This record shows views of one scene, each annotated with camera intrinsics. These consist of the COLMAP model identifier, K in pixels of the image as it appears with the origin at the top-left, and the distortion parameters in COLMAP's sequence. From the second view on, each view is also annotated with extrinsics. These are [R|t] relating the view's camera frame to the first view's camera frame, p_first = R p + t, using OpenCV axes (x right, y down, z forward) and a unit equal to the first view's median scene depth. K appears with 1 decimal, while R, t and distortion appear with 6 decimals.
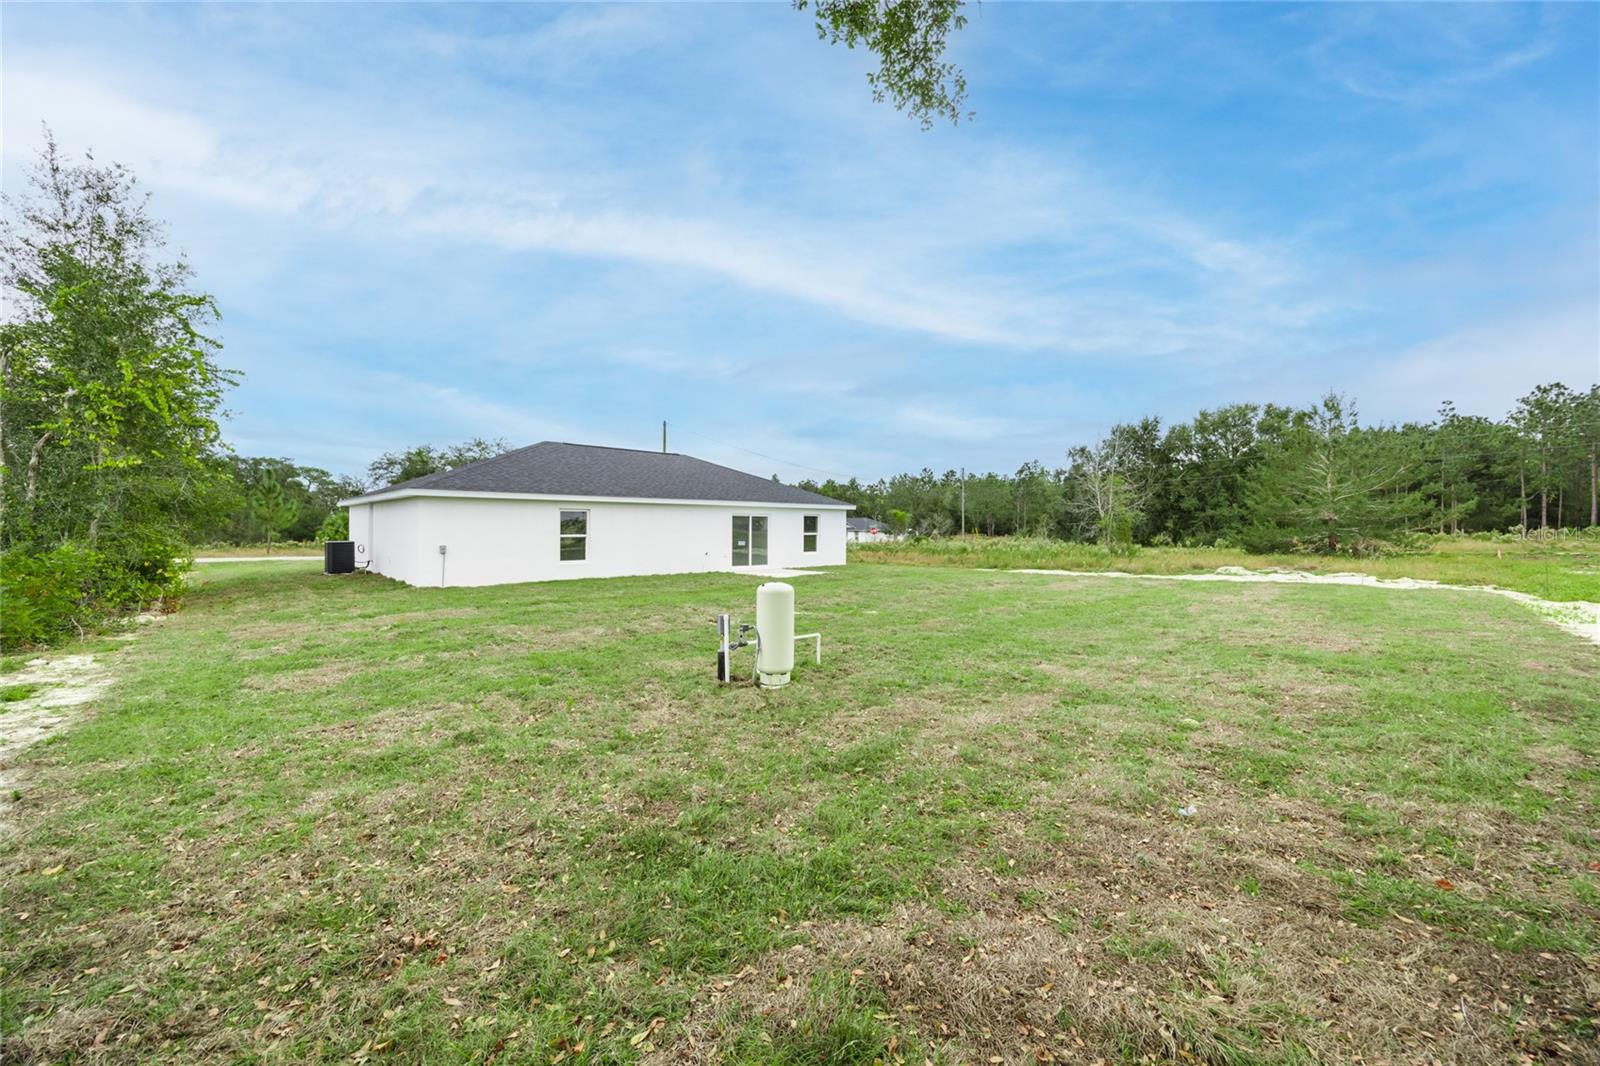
lens RADIAL K [[621.3, 0, 800.0], [0, 621.3, 533.0], [0, 0, 1]] dist [-0.000508, 0.000052]
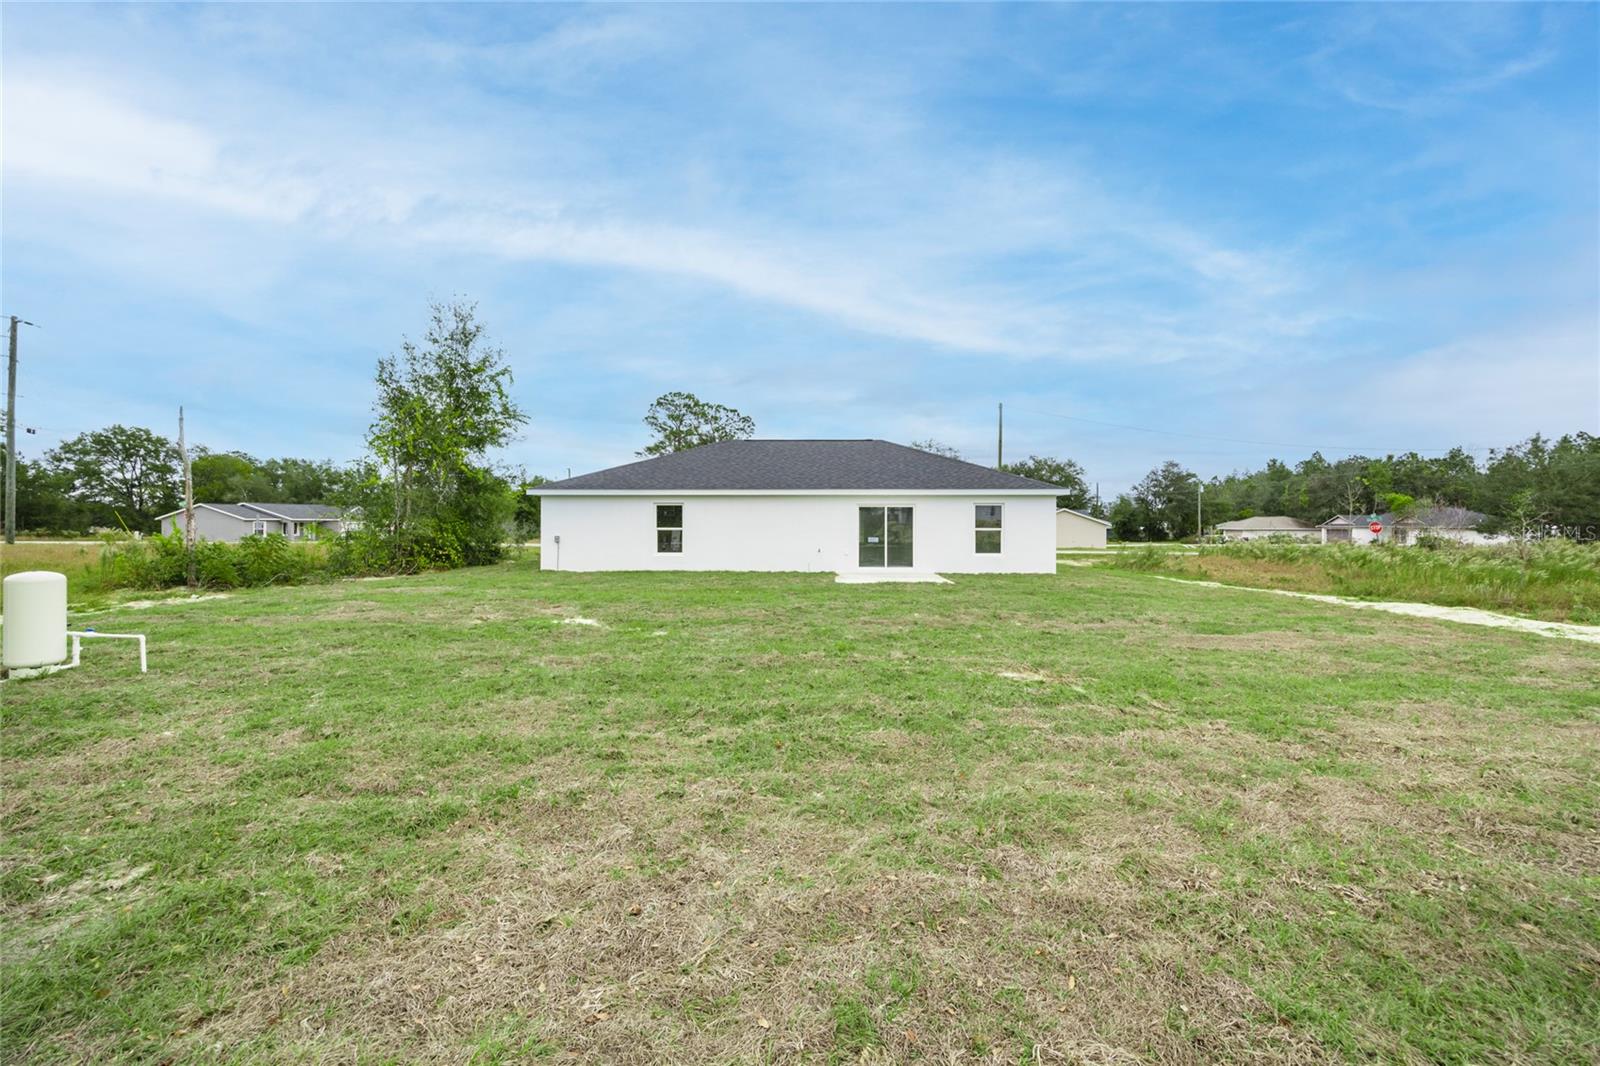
lens RADIAL K [[621.3, 0, 800.0], [0, 621.3, 533.0], [0, 0, 1]] dist [-0.000508, 0.000052]
pose [[0.690161, 0.015687, -0.723485, 0.436983], [-0.007780, 0.999868, 0.014258, -0.003888], [0.723614, -0.004211, 0.690192, 0.352077]]
